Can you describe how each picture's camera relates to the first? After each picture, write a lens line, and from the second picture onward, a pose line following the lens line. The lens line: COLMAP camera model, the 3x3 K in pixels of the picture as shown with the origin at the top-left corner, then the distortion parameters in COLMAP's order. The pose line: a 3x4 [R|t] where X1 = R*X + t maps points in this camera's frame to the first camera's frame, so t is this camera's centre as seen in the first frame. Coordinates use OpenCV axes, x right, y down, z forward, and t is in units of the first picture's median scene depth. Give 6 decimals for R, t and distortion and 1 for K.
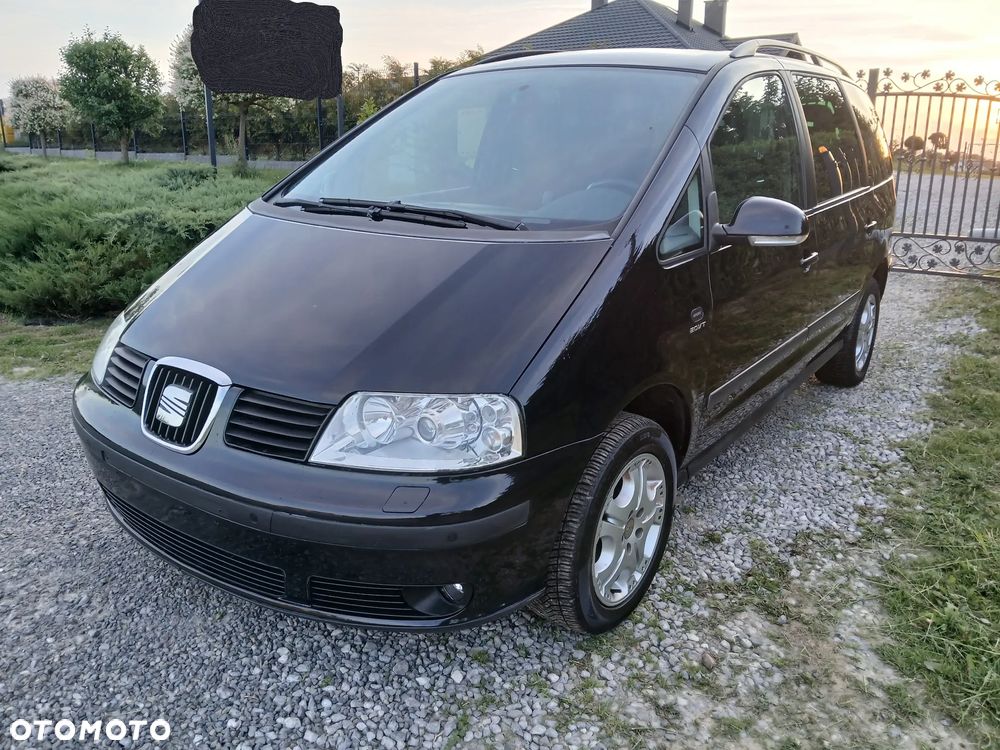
lens RADIAL K [[807.5, 0, 499.2], [0, 807.5, 364.7], [0, 0, 1]] dist [0.006449, -0.036761]
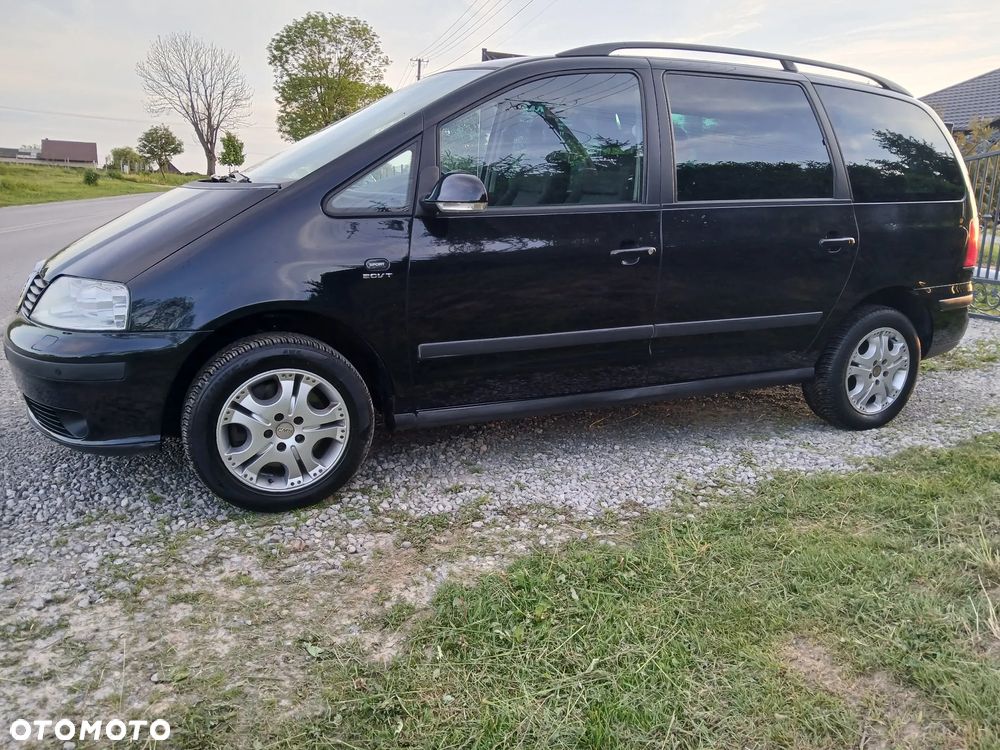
lens RADIAL K [[812.3, 0, 502.7], [0, 812.3, 374.6], [0, 0, 1]] dist [0.019144, -0.073213]
pose [[0.869886, 0.132217, -0.475202, 0.965179], [-0.156890, 0.987538, -0.012431, 0.080133], [0.467637, 0.085368, 0.879789, 0.069558]]
